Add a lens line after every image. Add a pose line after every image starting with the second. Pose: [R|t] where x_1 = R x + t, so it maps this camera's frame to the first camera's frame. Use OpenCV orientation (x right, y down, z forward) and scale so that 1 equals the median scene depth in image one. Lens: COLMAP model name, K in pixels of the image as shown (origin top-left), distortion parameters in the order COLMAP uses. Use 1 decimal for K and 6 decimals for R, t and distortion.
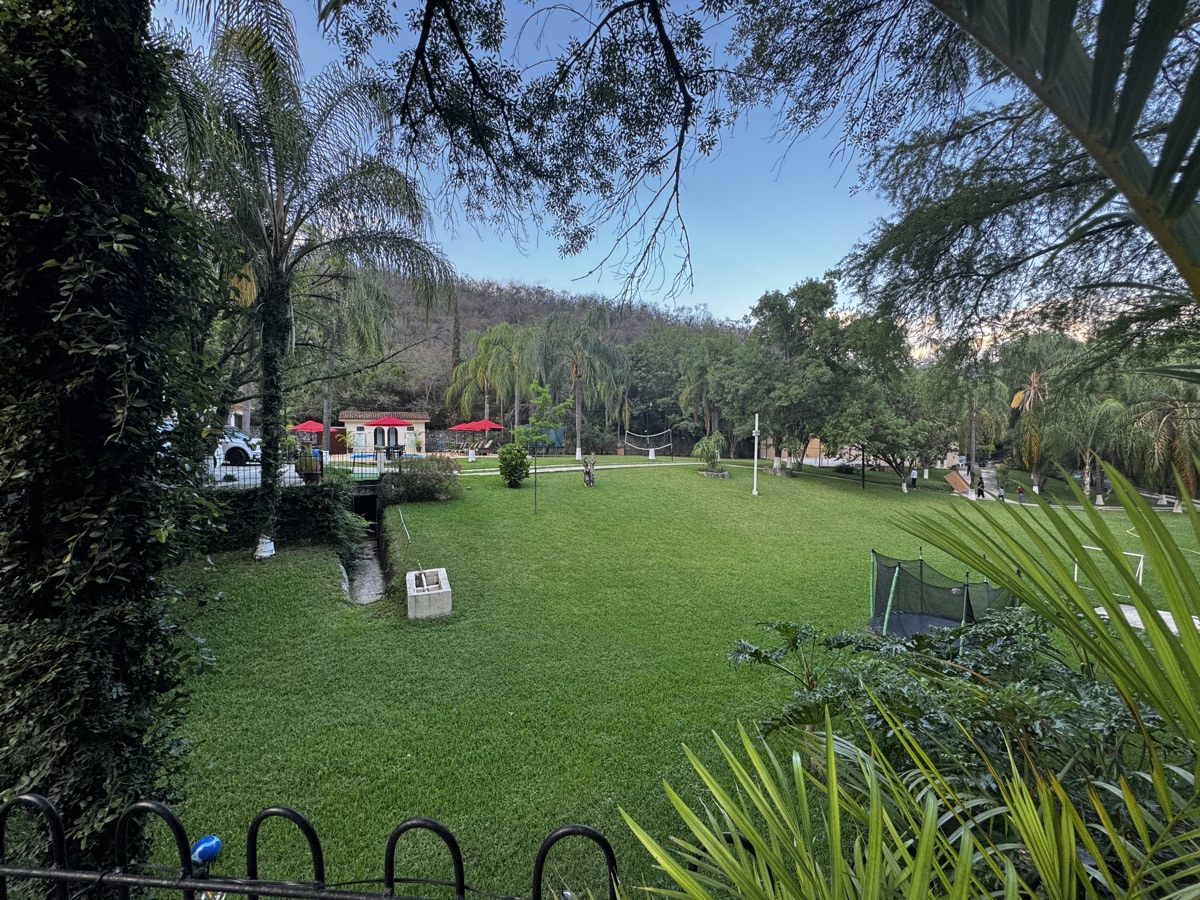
lens RADIAL K [[477.5, 0, 599.0], [0, 477.5, 448.6], [0, 0, 1]] dist [-0.002411, -0.000151]
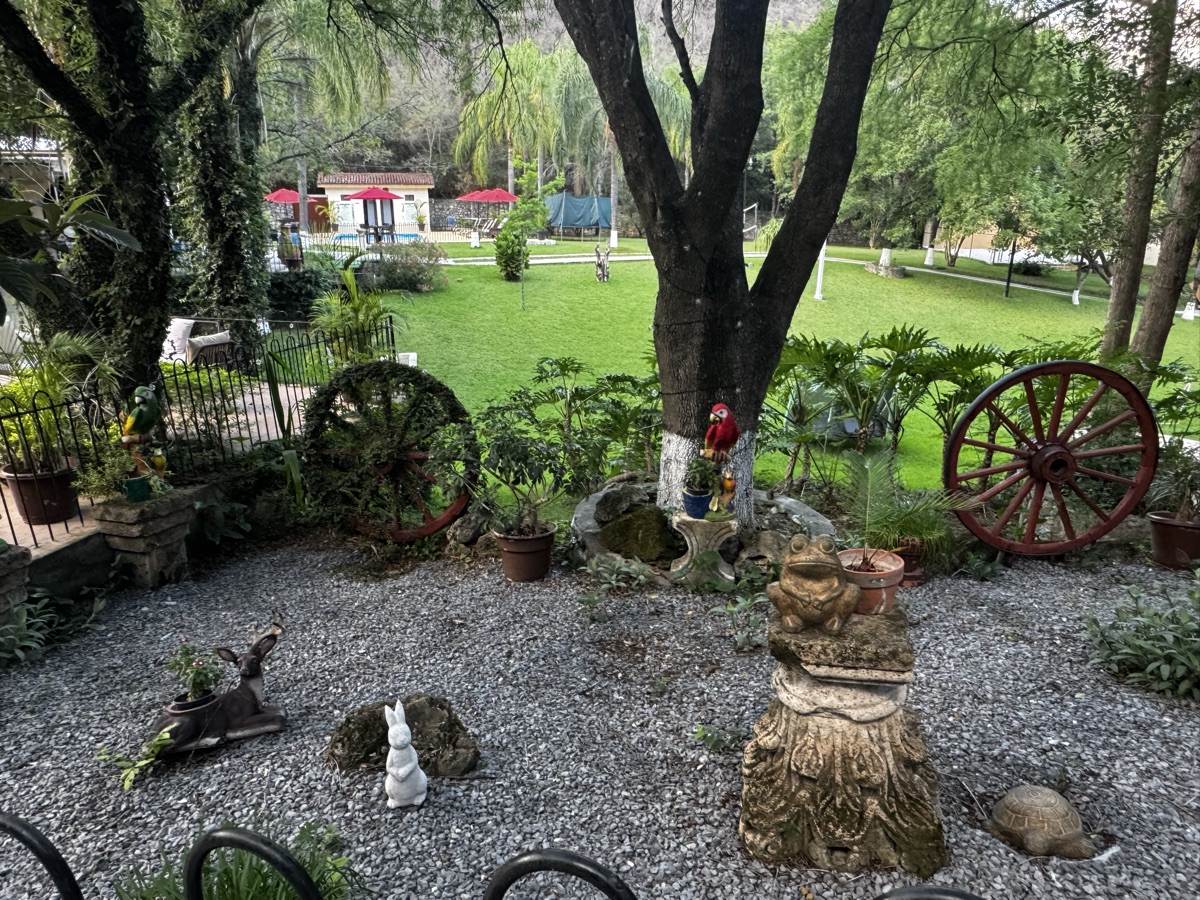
lens RADIAL K [[788.4, 0, 600.0], [0, 788.4, 450.0], [0, 0, 1]] dist [0.000197, 0.000703]
pose [[0.984338, 0.060957, -0.165416, 0.194138], [-0.012382, 0.959905, 0.280053, -0.021038], [0.175854, -0.273619, 0.945626, -0.330105]]
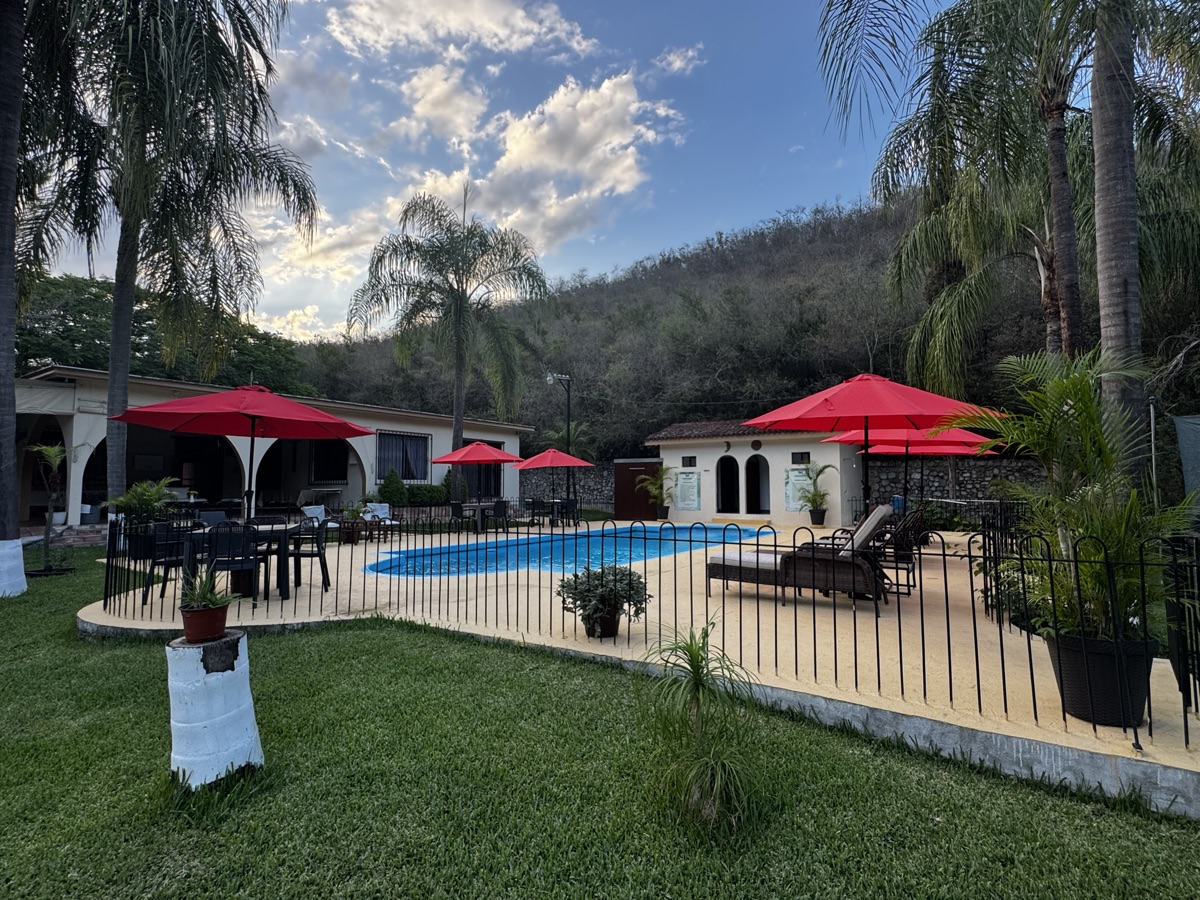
lens RADIAL K [[586.3, 0, 600.7], [0, 586.3, 450.0], [0, 0, 1]] dist [-0.000885, 0.000087]
pose [[0.505511, -0.045071, -0.861642, -0.149216], [-0.018030, 0.997865, -0.062774, -0.028702], [0.862632, 0.047269, 0.503619, 1.082909]]
